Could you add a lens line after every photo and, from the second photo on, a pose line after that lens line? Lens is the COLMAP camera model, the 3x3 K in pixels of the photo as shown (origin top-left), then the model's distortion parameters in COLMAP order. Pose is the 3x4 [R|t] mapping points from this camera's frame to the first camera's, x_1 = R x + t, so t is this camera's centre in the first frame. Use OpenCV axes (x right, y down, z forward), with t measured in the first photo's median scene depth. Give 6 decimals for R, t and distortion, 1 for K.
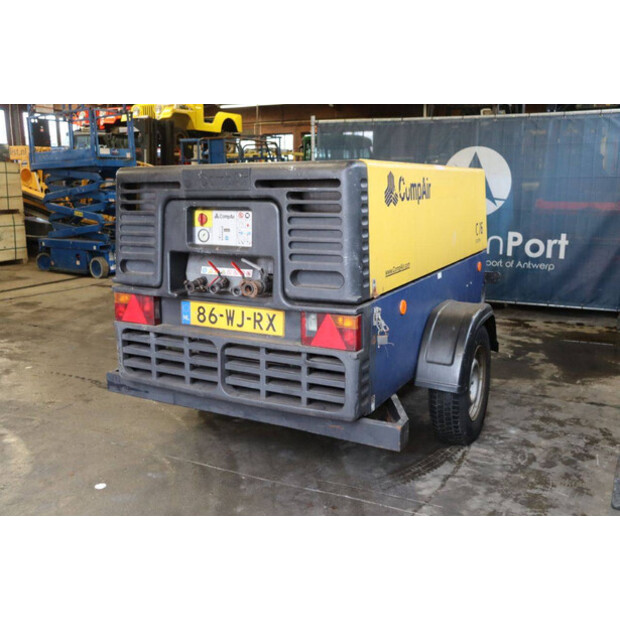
lens RADIAL K [[638.2, 0, 309.8], [0, 638.2, 309.5], [0, 0, 1]] dist [-0.008688, 0.000000]
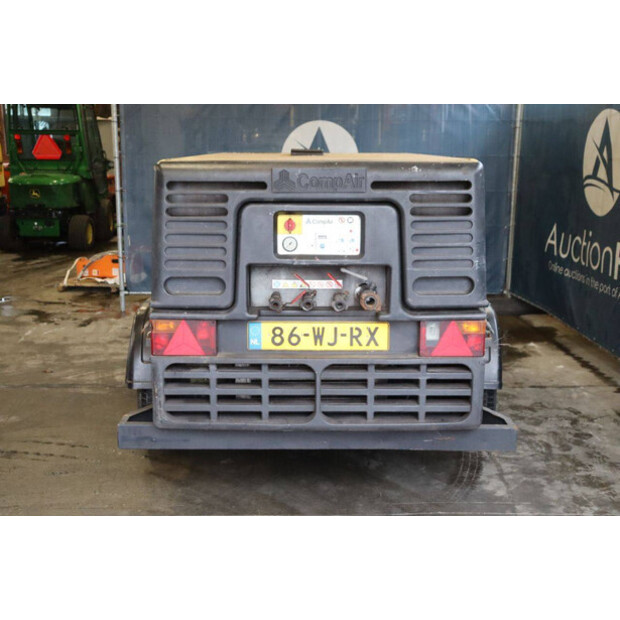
lens RADIAL K [[823.0, 0, 310.1], [0, 823.0, 311.4], [0, 0, 1]] dist [0.075301, 0.000000]
pose [[0.876411, -0.087098, 0.473621, -0.690236], [0.084491, 0.996063, 0.026827, -0.054216], [-0.474093, 0.016506, 0.880320, 0.009994]]
